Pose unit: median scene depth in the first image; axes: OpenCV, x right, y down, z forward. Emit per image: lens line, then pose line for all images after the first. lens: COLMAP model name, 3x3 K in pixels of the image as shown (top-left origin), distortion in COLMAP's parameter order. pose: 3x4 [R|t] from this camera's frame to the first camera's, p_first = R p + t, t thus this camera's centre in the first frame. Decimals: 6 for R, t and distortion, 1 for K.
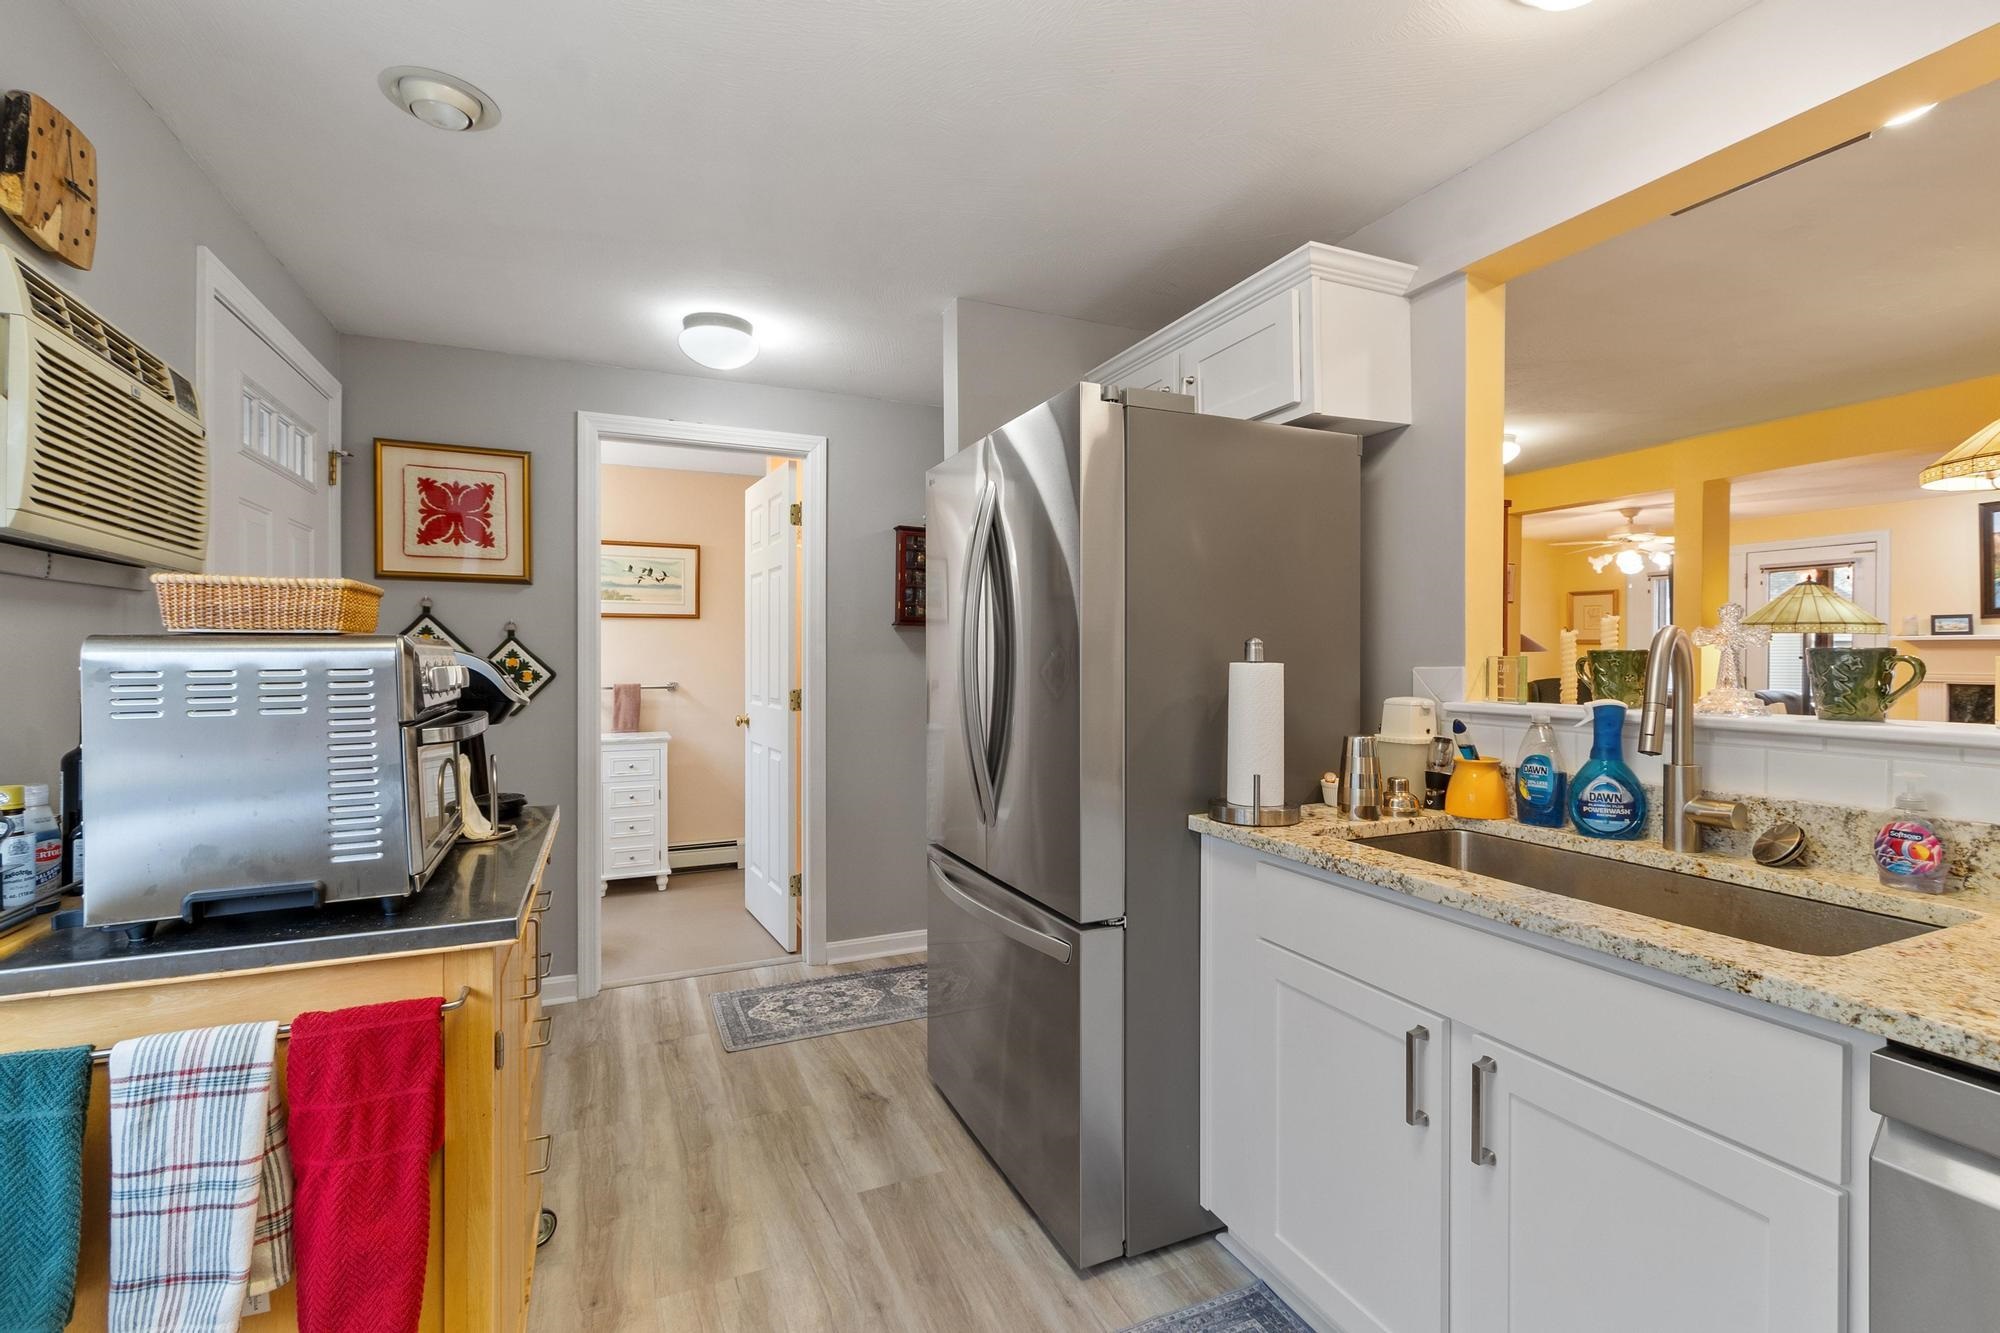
lens RADIAL K [[876.6, 0, 1000.6], [0, 876.6, 654.5], [0, 0, 1]] dist [-0.000890, 0.000018]
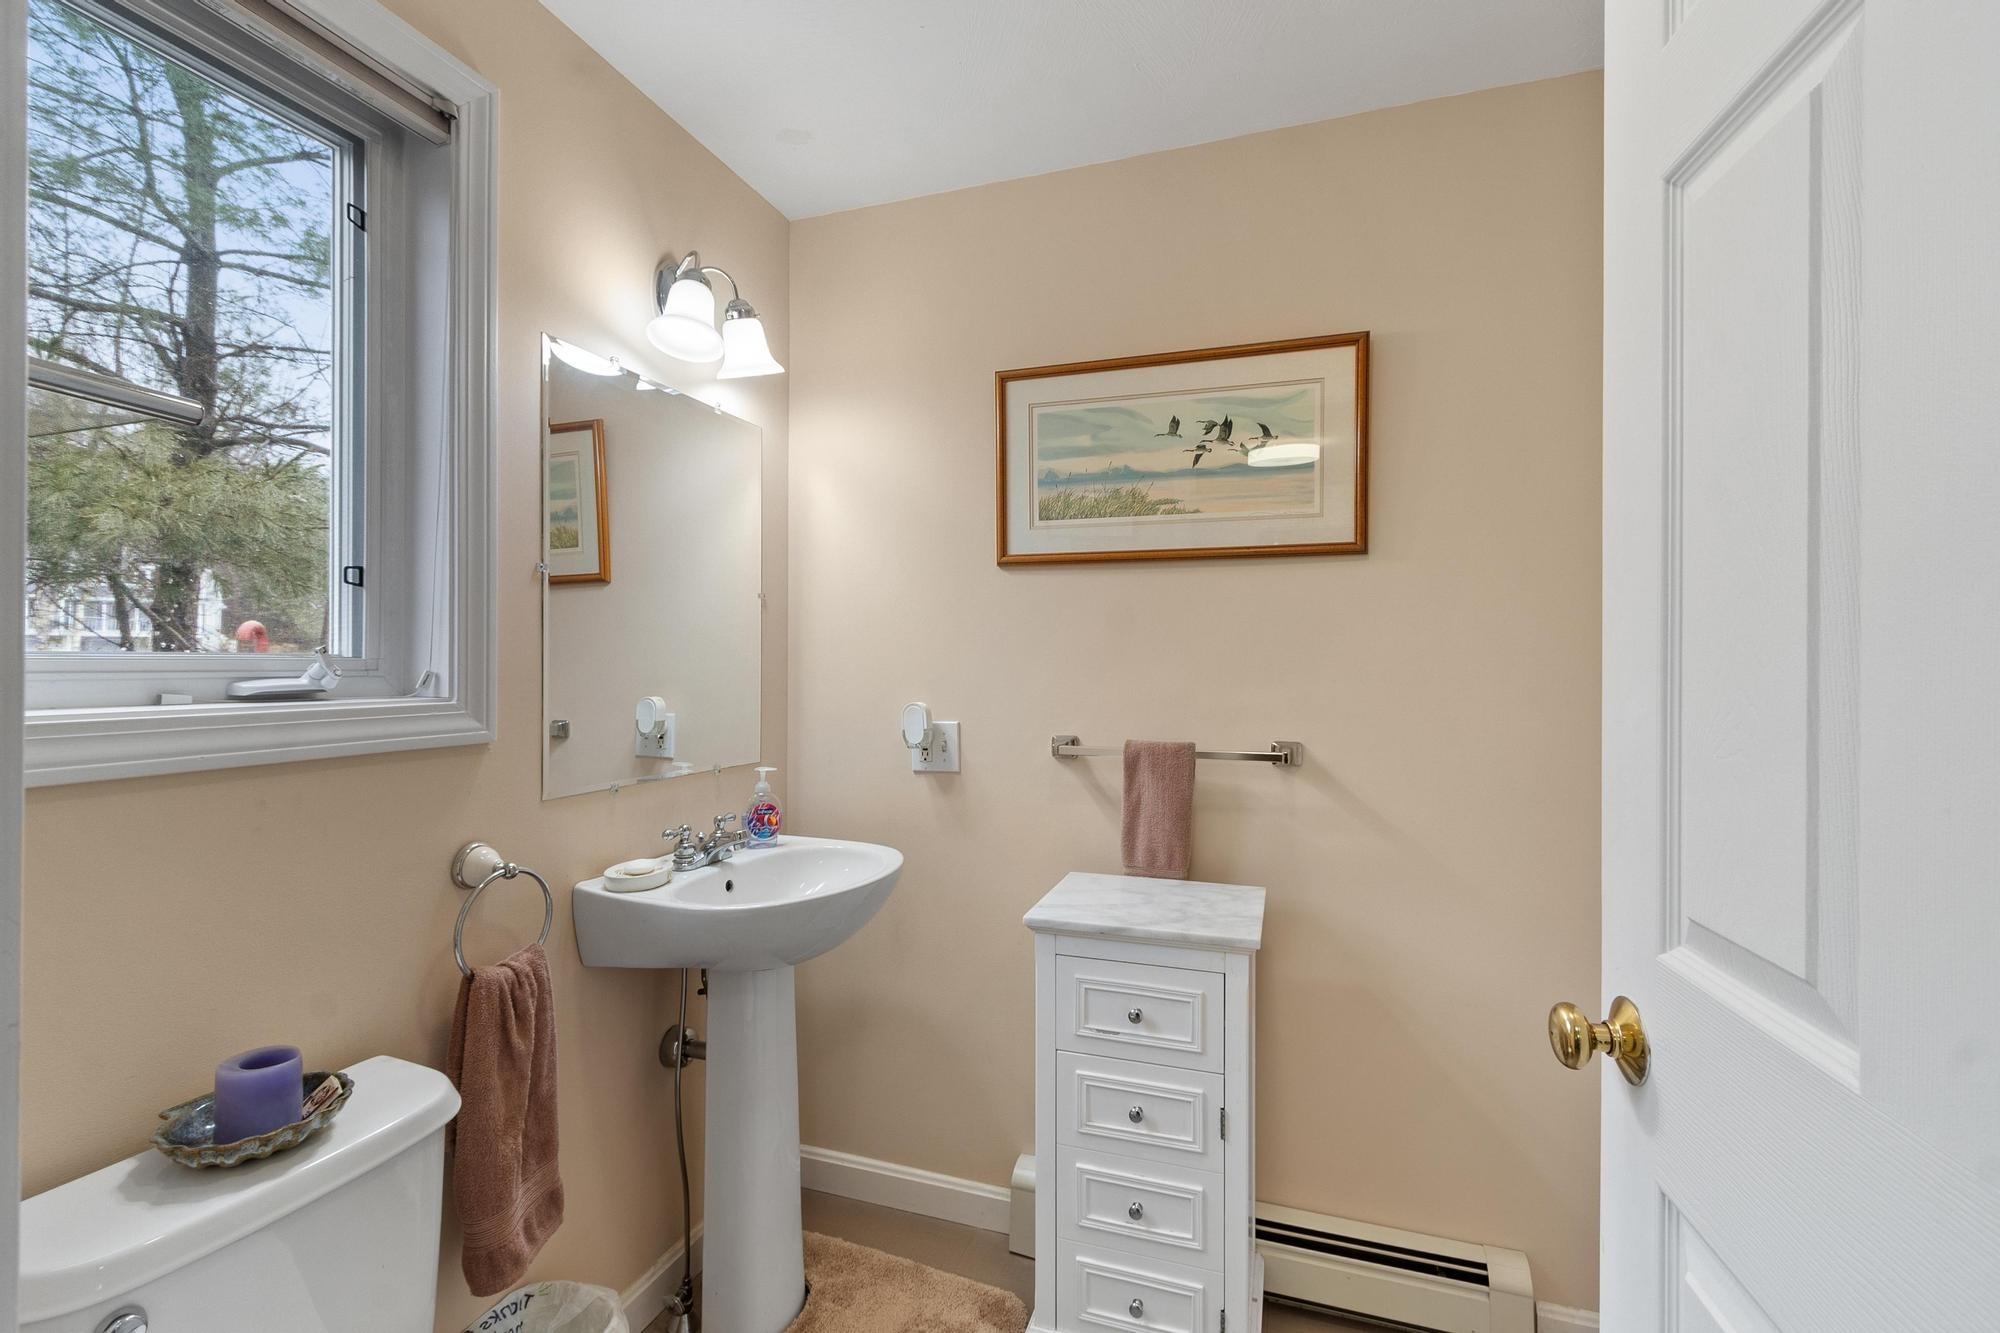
lens RADIAL K [[876.6, 0, 1001.7], [0, 876.6, 667.3], [0, 0, 1]] dist [-0.000890, 0.000018]
pose [[0.730672, -0.002171, -0.682725, -0.240593], [-0.003111, 0.999974, -0.006509, 0.005821], [0.682721, 0.006880, 0.730647, 0.732376]]
